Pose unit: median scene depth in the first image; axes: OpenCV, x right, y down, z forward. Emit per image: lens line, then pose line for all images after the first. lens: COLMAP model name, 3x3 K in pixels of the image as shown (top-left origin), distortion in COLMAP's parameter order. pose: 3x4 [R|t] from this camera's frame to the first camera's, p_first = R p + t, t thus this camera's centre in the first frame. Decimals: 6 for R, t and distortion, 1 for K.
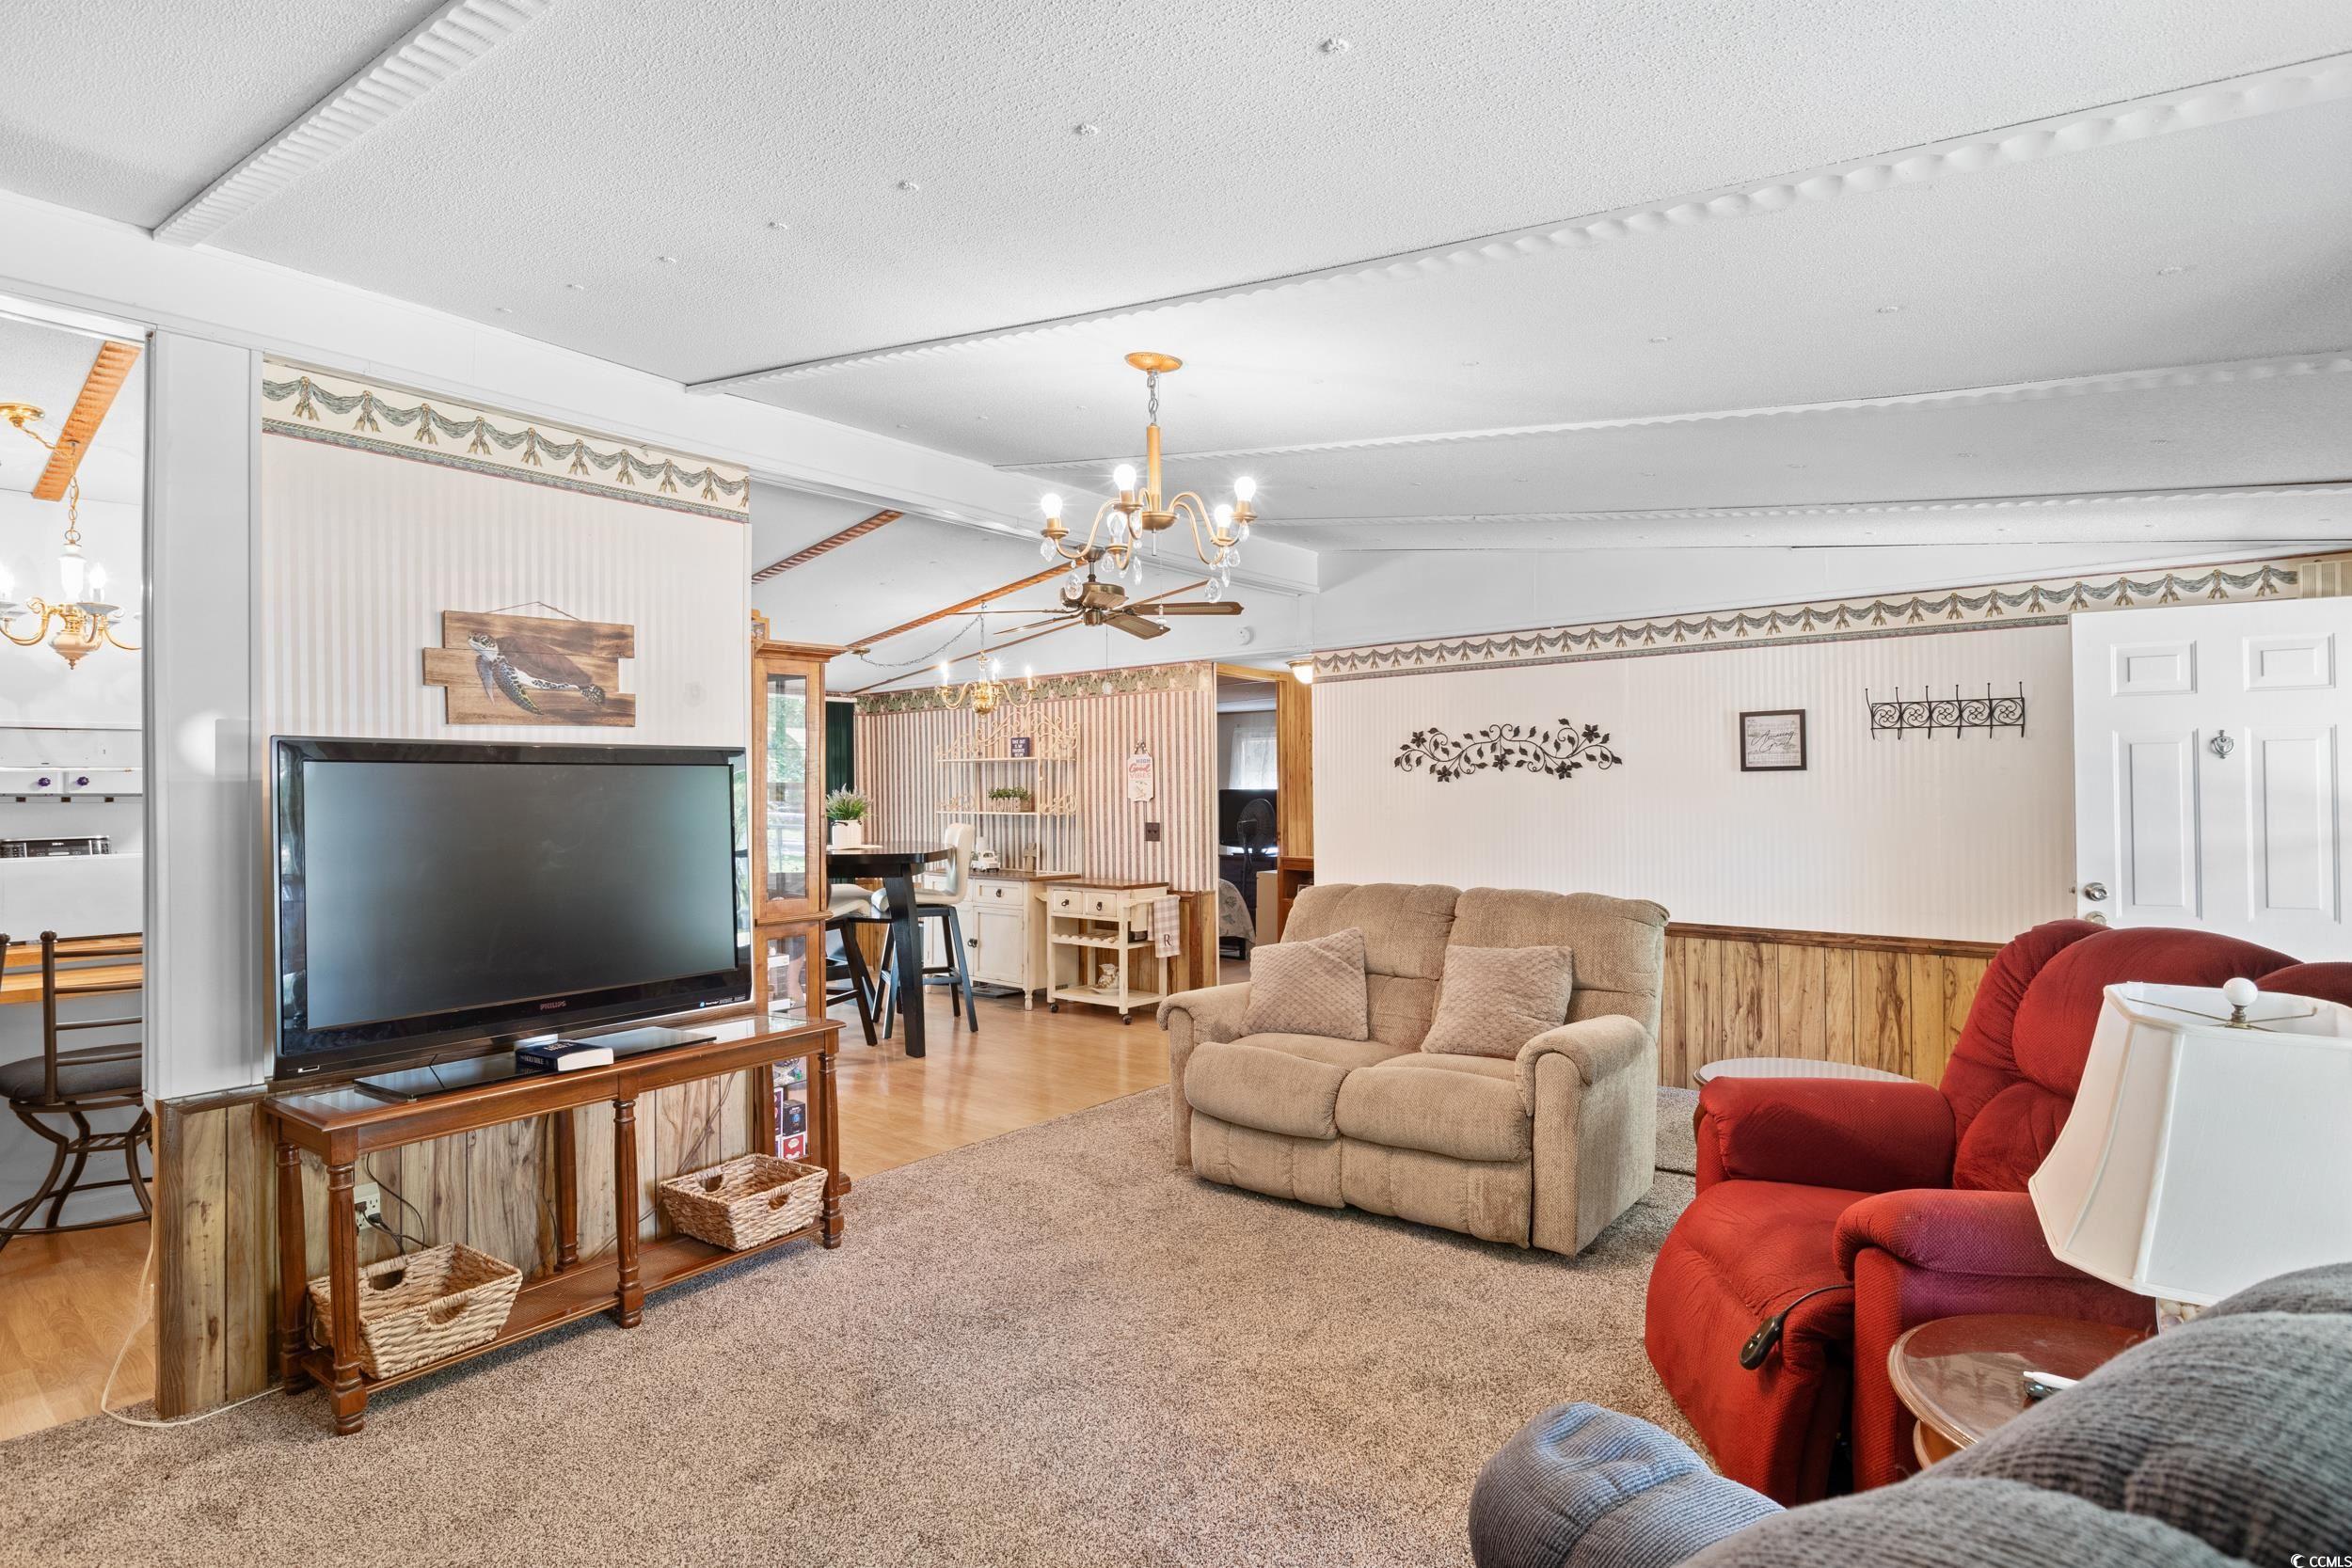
lens RADIAL K [[1179.4, 0, 1206.8], [0, 1179.4, 778.9], [0, 0, 1]] dist [-0.008089, 0.000004]
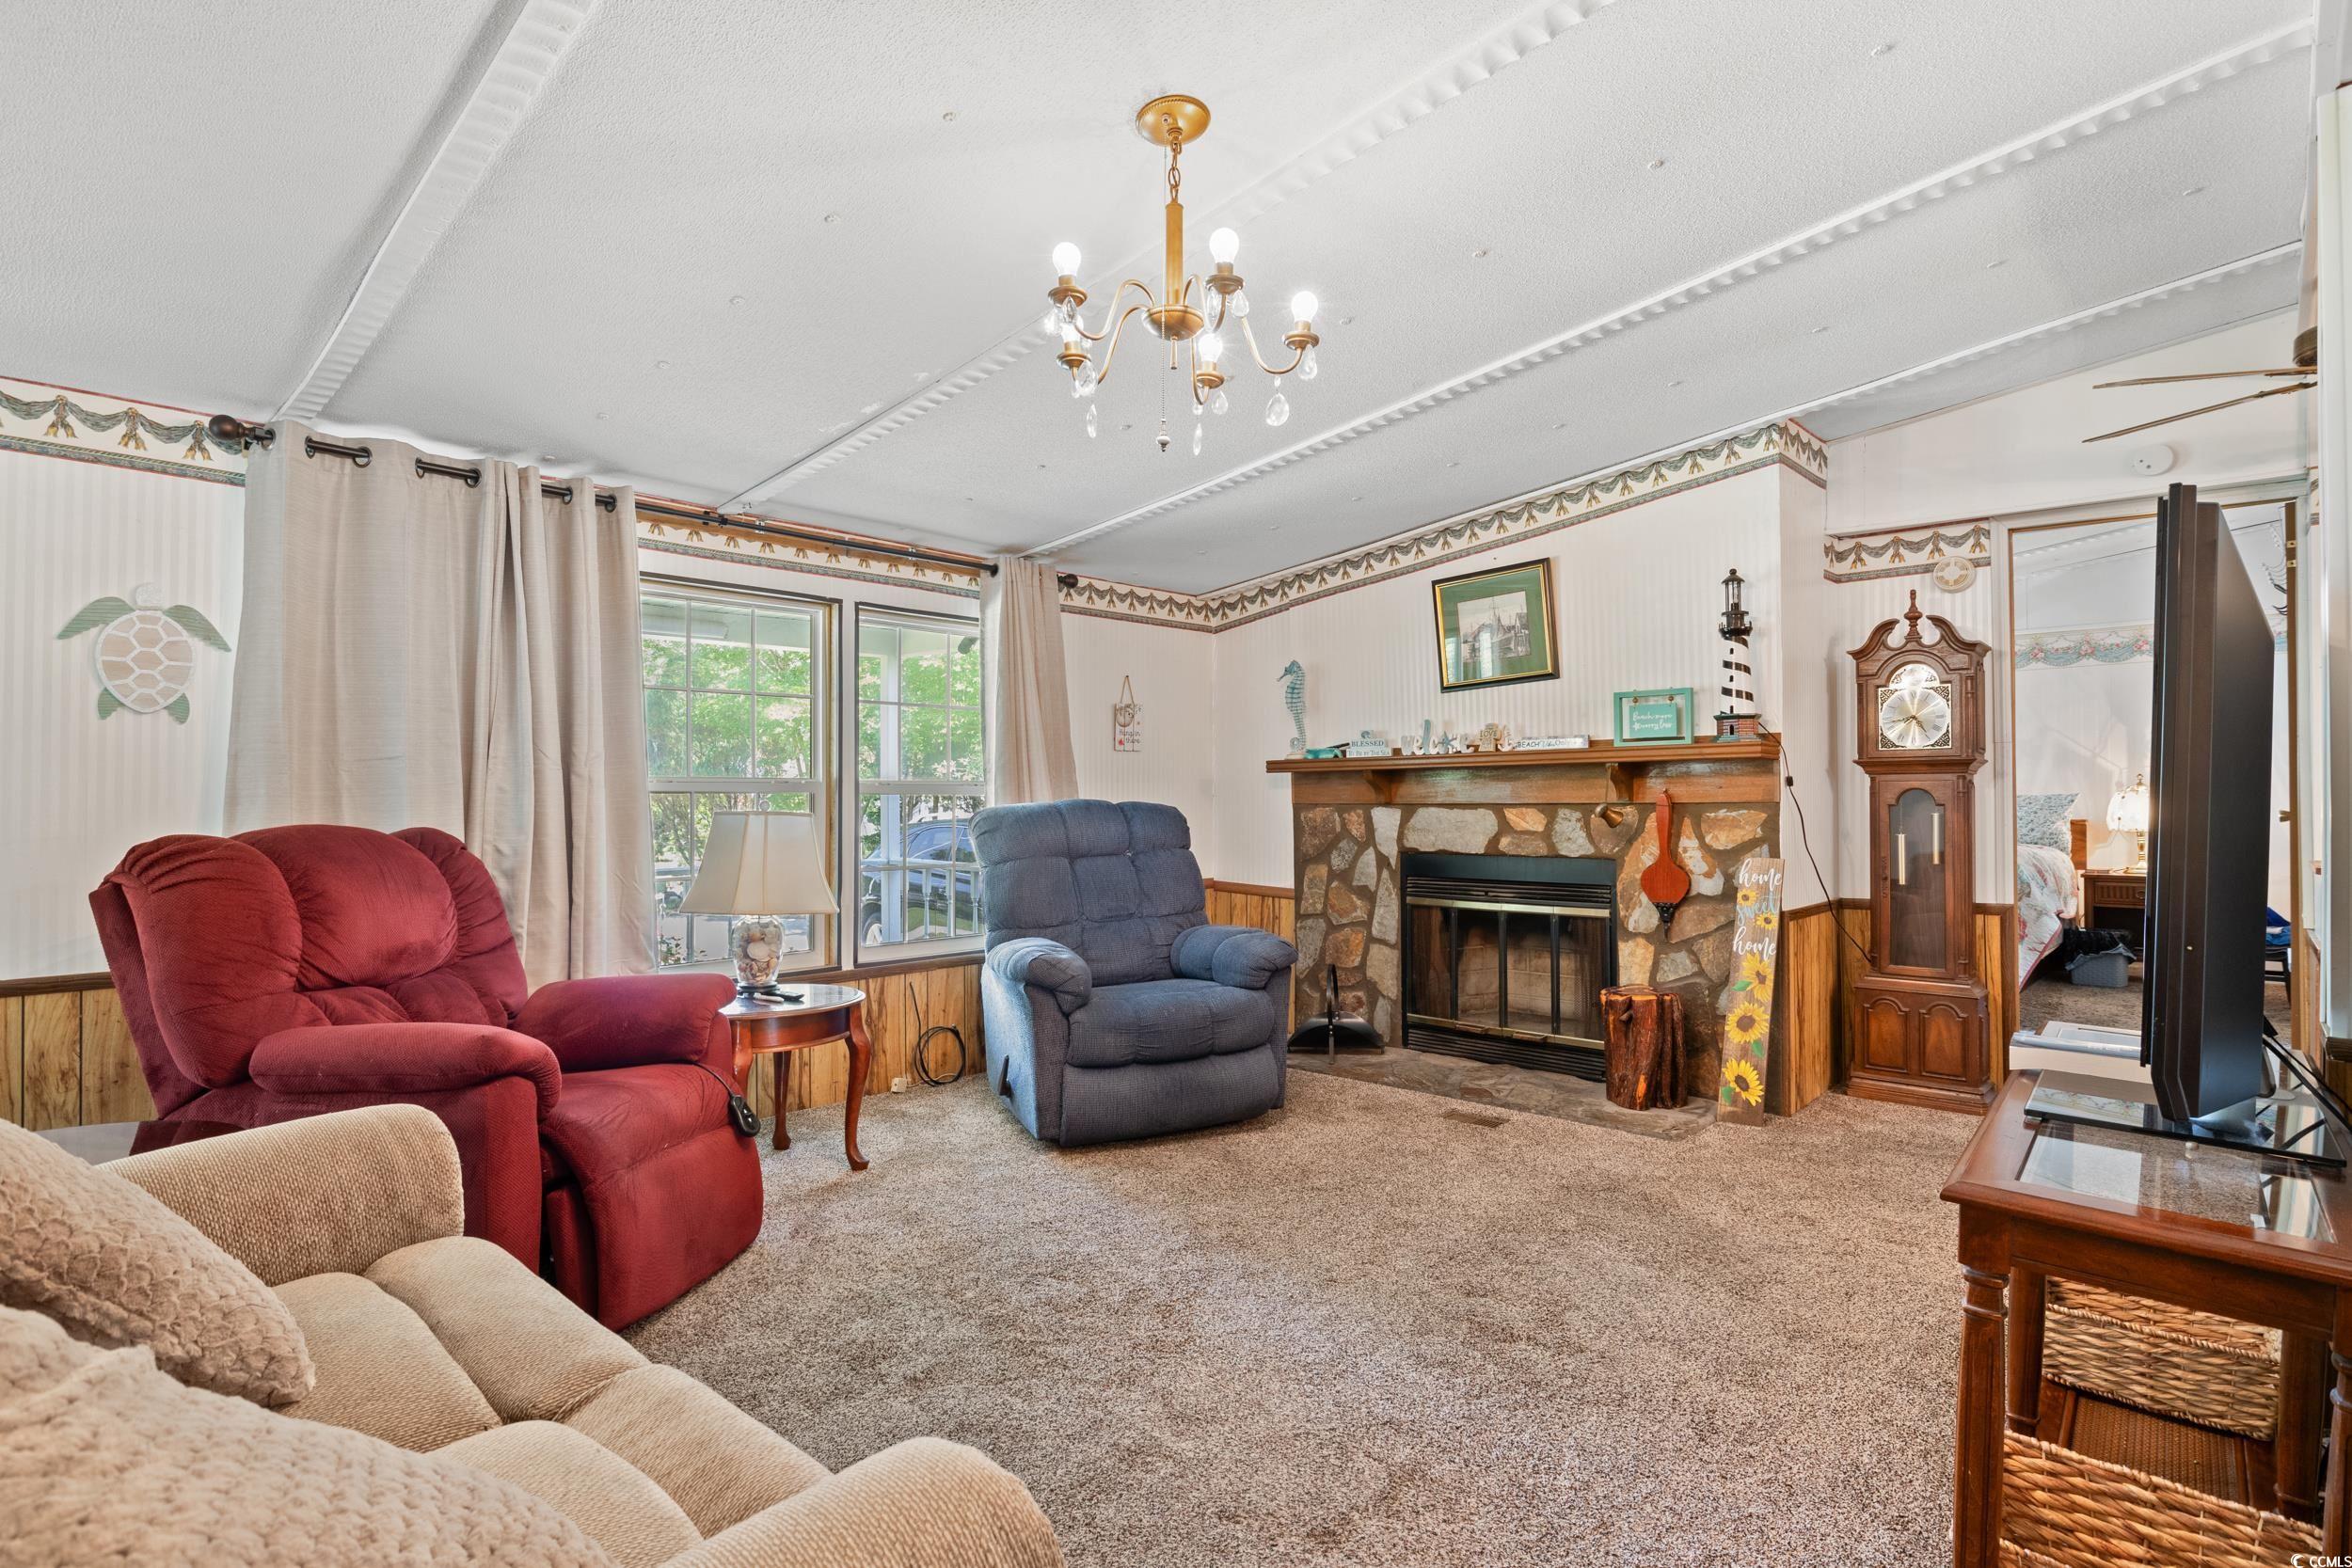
lens RADIAL K [[1179.4, 0, 1182.0], [0, 1179.4, 767.7], [0, 0, 1]] dist [-0.008089, 0.000004]
pose [[-0.996884, 0.011629, 0.078016, -0.053211], [0.008381, 0.999090, -0.041822, 0.054134], [-0.078432, -0.041038, -0.996074, 0.881828]]
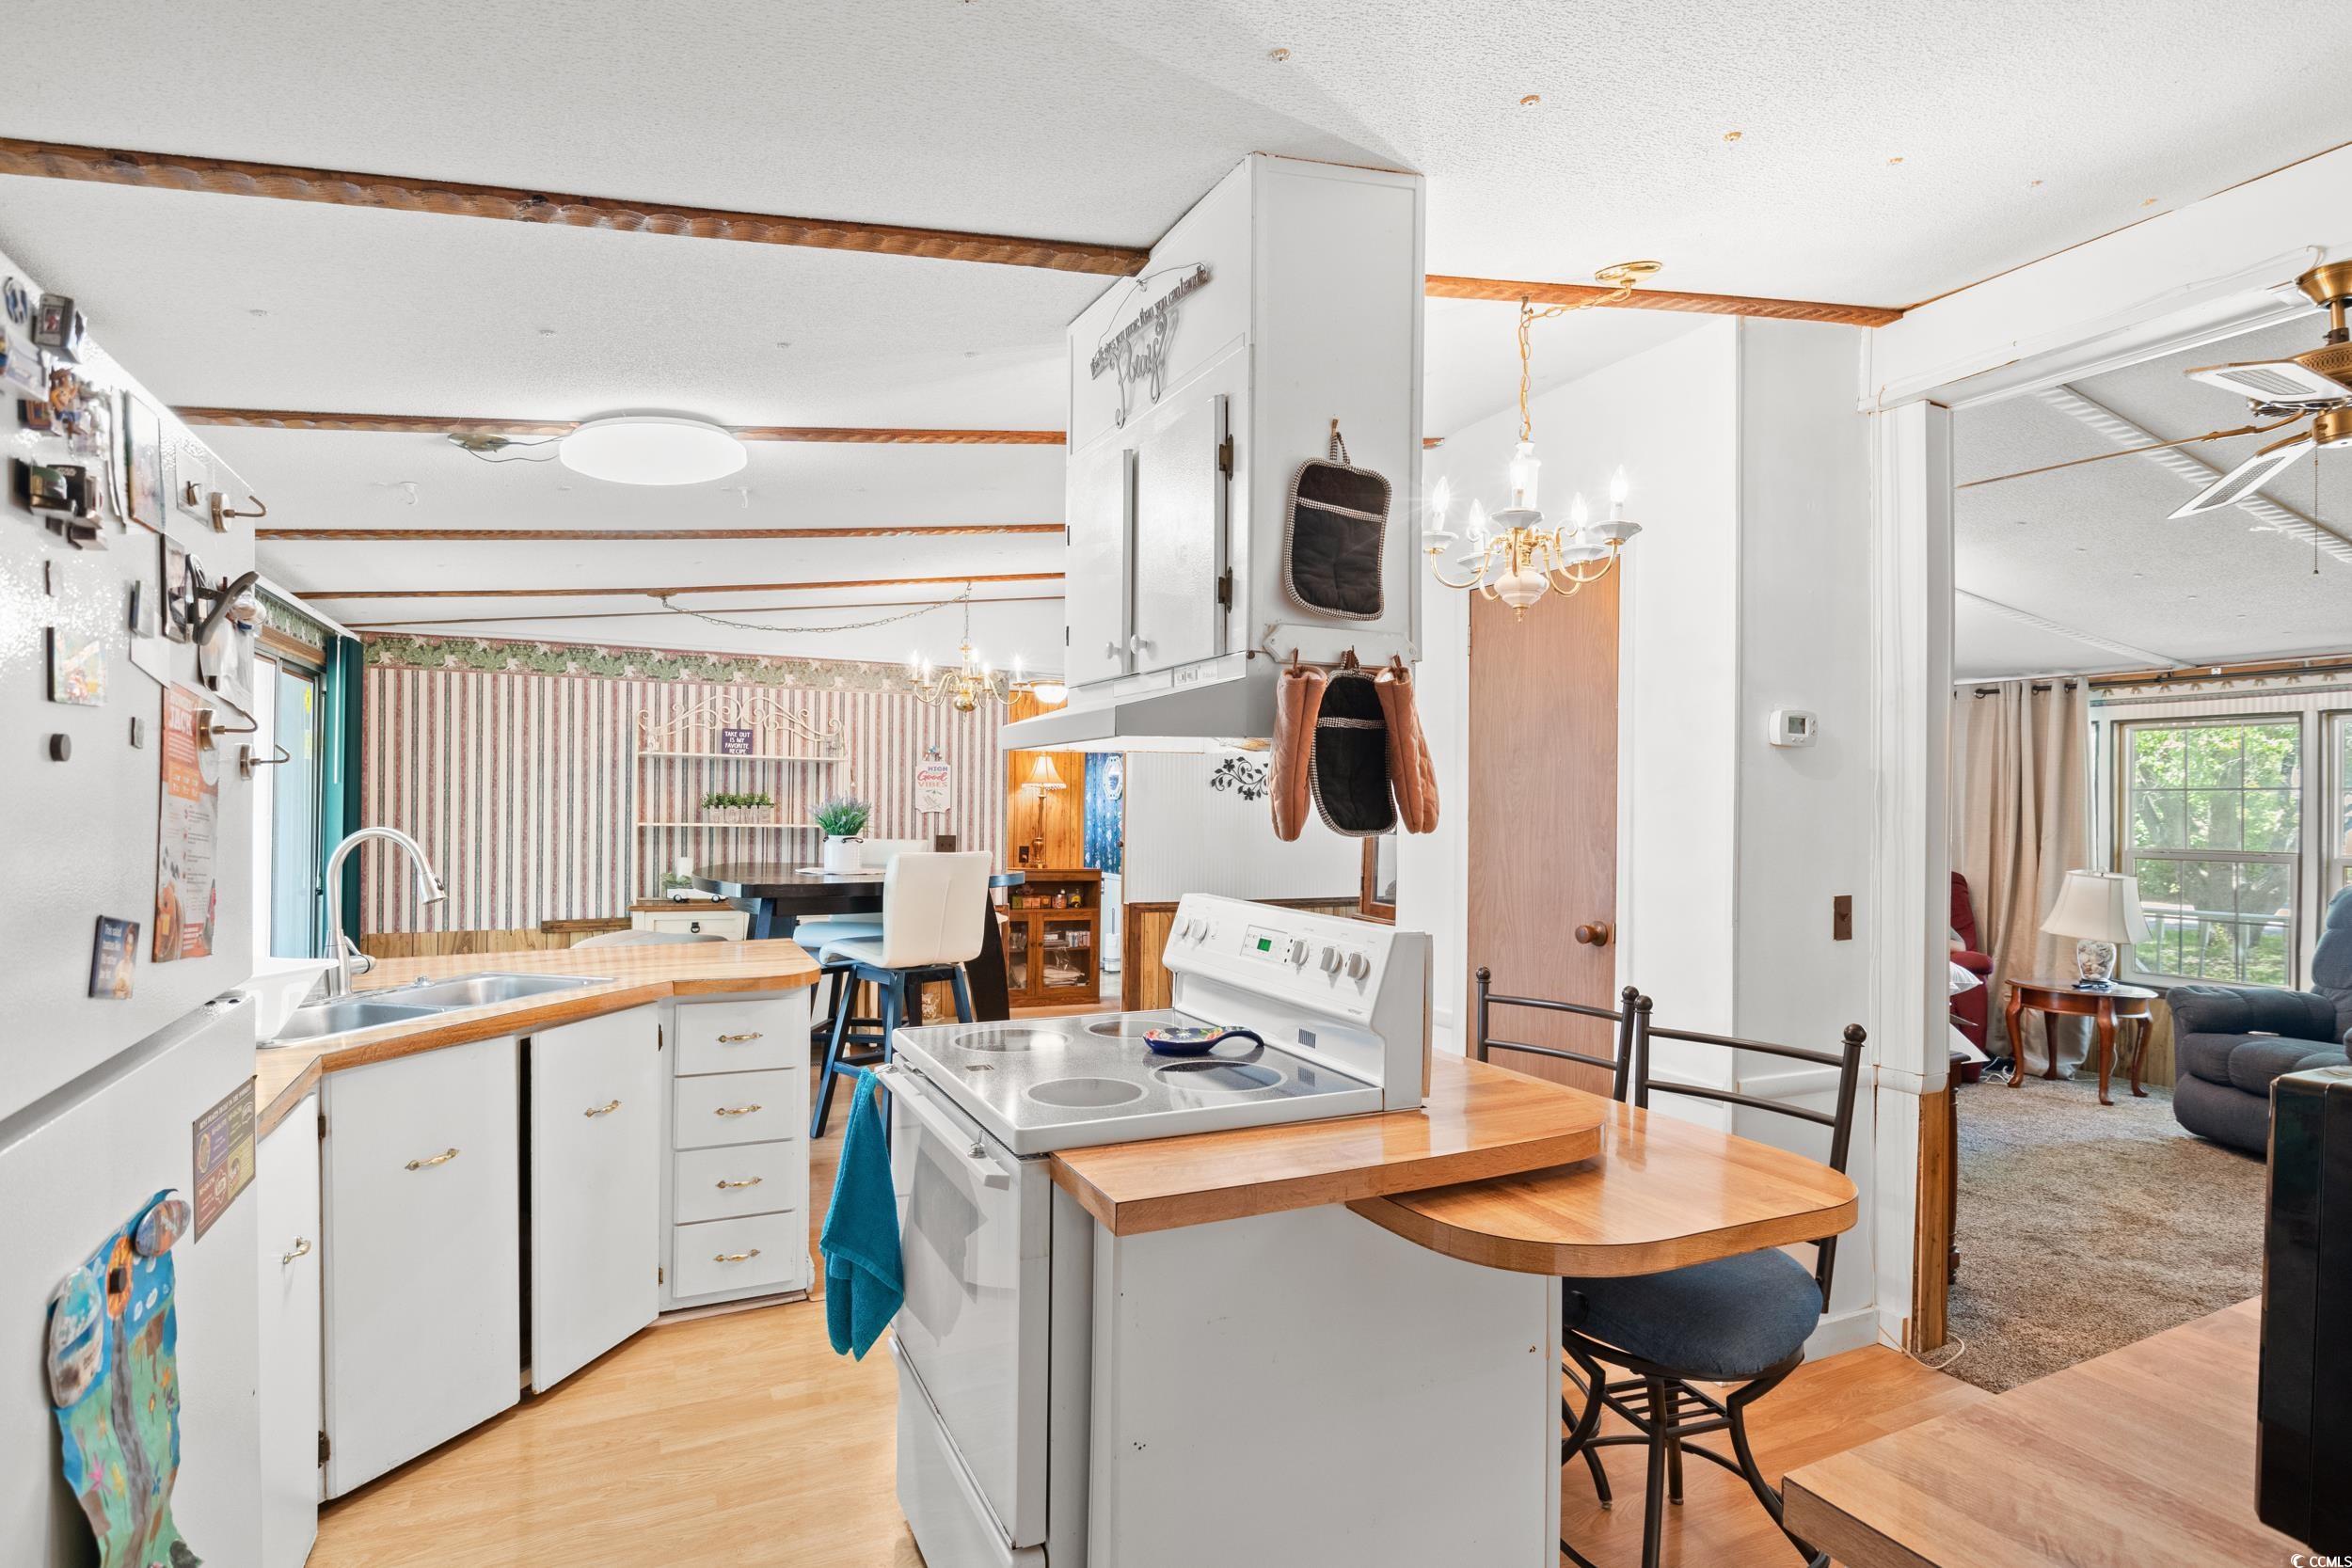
lens RADIAL K [[1179.4, 0, 1199.2], [0, 1179.4, 801.9], [0, 0, 1]] dist [-0.008089, 0.000004]
pose [[0.419466, 0.017222, 0.907608, -1.036109], [-0.027491, 0.999602, -0.006262, 0.014564], [-0.907355, -0.022324, 0.419773, 0.544115]]
